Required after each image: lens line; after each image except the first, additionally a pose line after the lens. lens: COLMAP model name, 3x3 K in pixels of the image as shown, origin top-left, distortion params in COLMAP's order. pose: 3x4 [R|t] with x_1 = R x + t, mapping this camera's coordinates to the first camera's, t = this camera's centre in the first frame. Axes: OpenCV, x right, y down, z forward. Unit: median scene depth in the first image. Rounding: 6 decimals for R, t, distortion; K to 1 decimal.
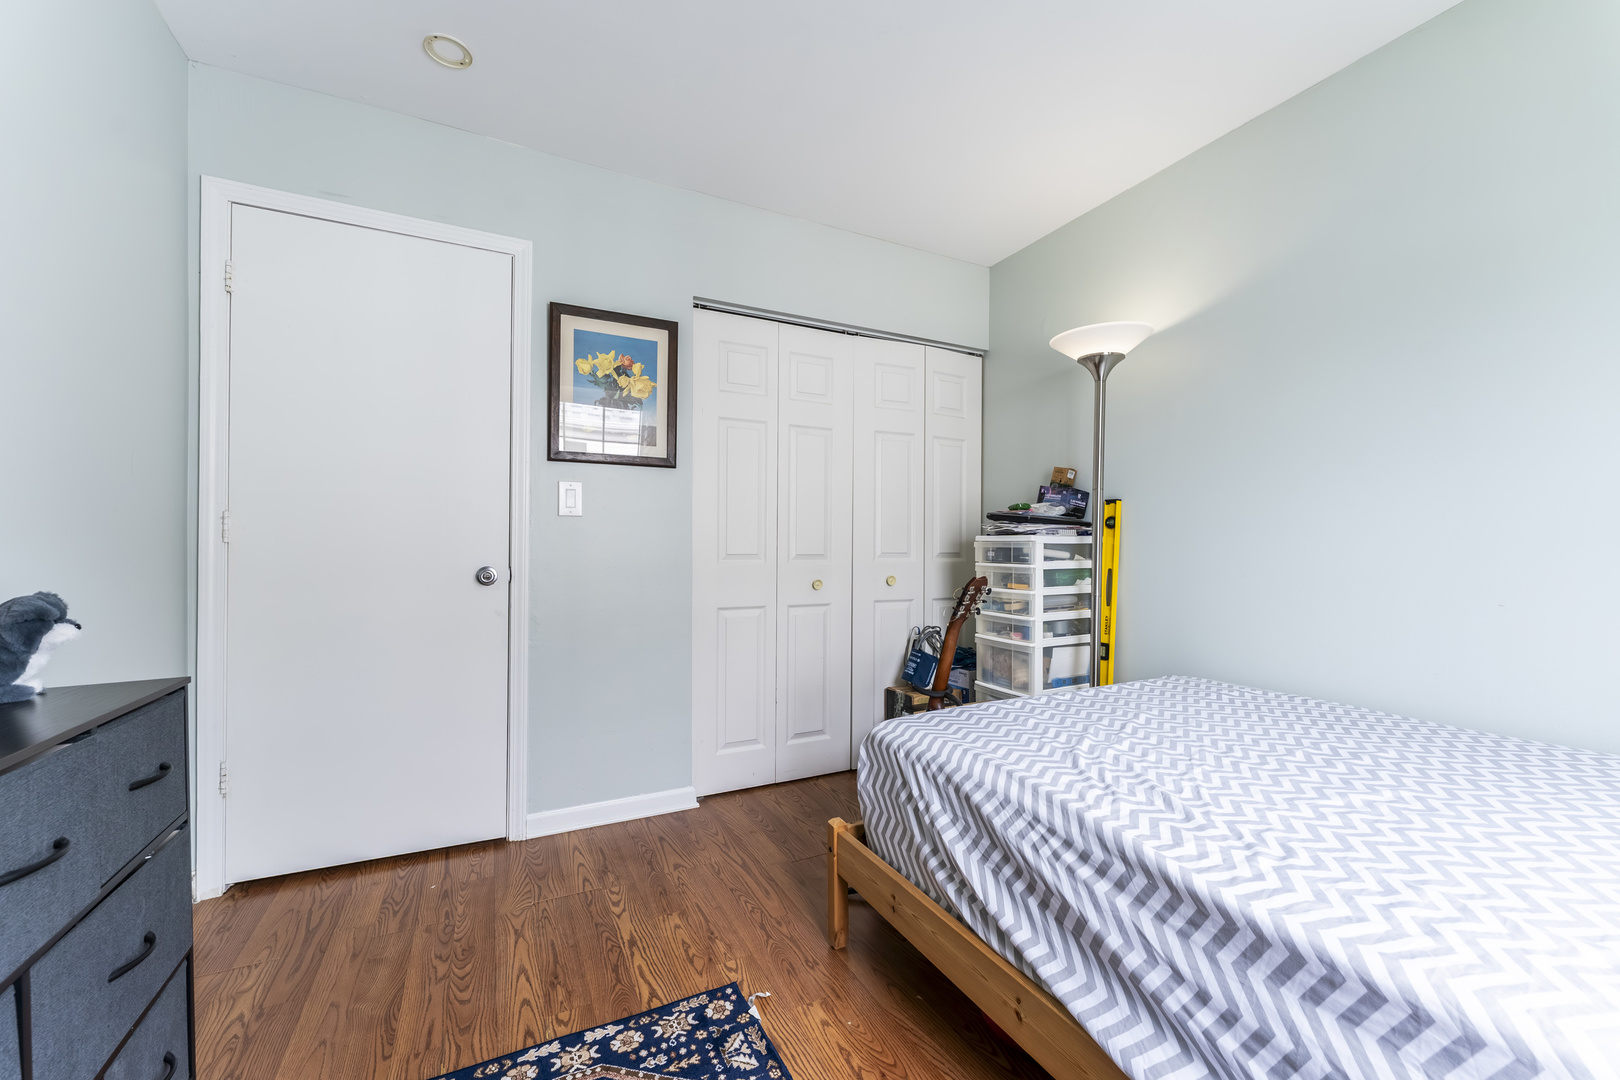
lens RADIAL K [[646.4, 0, 815.2], [0, 646.4, 544.1], [0, 0, 1]] dist [-0.002181, 0.000102]
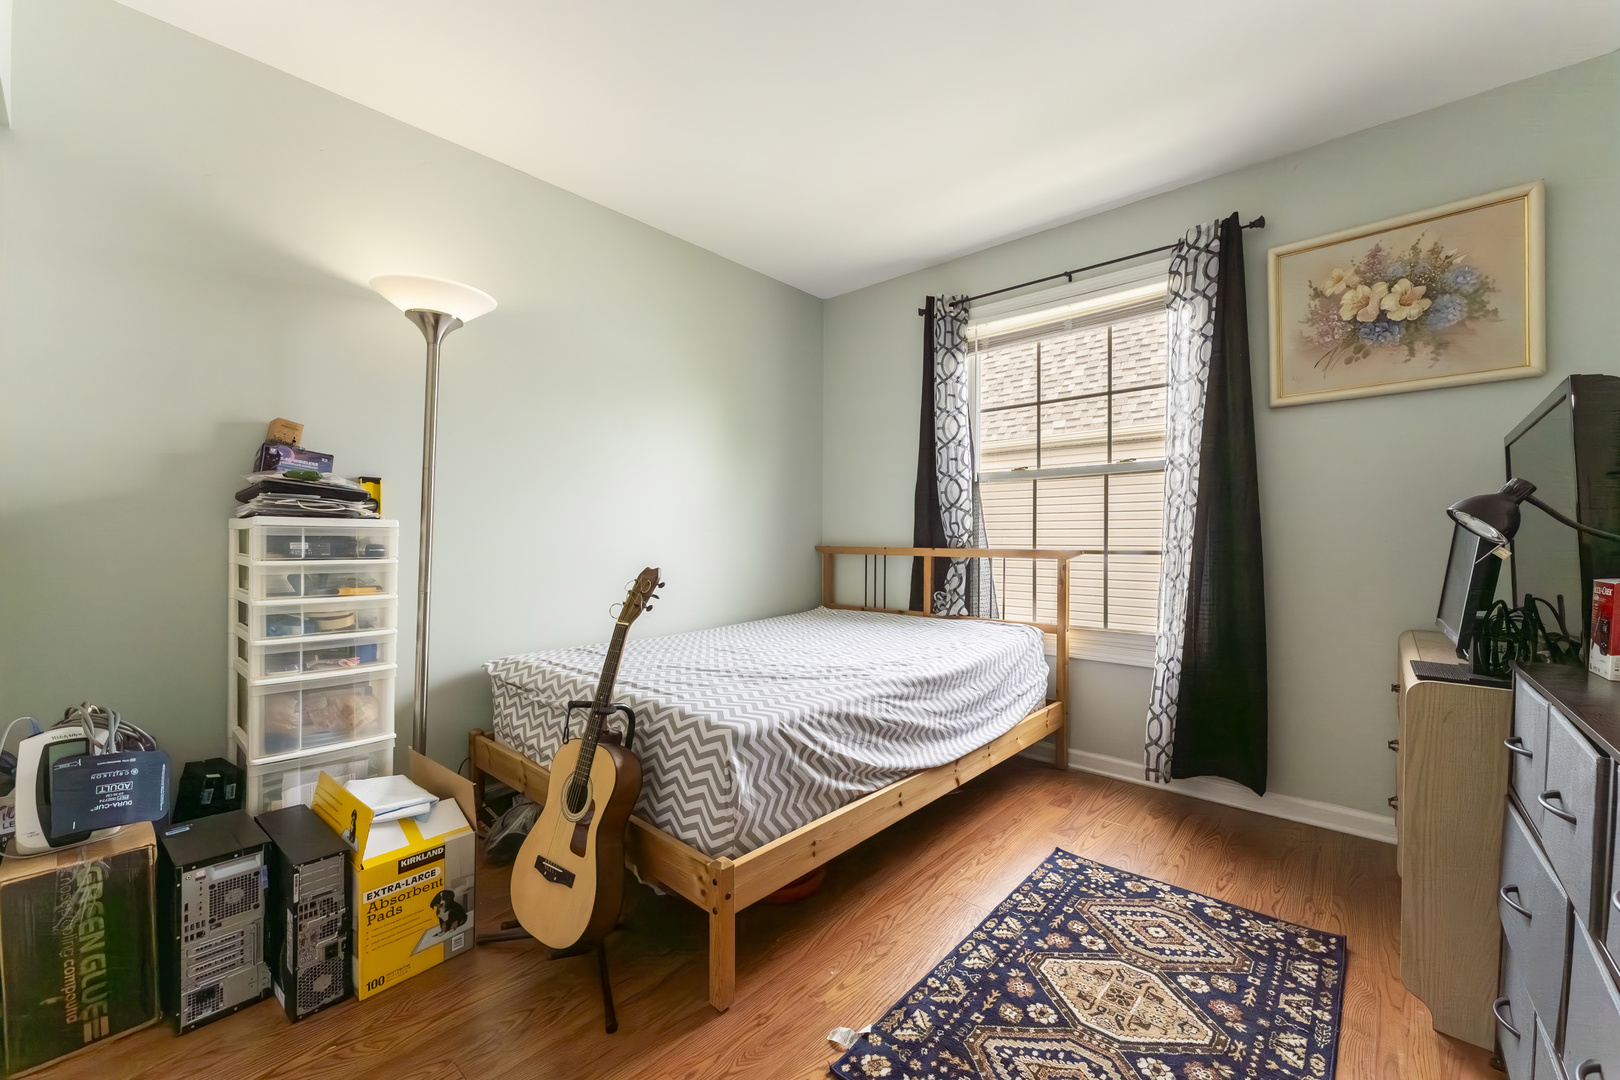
lens RADIAL K [[646.4, 0, 815.2], [0, 646.4, 544.1], [0, 0, 1]] dist [-0.002181, 0.000102]
pose [[-0.369501, -0.010123, 0.929175, -0.984103], [-0.008516, 0.999936, 0.007508, 0.007446], [-0.929191, -0.005139, -0.369563, 1.492749]]
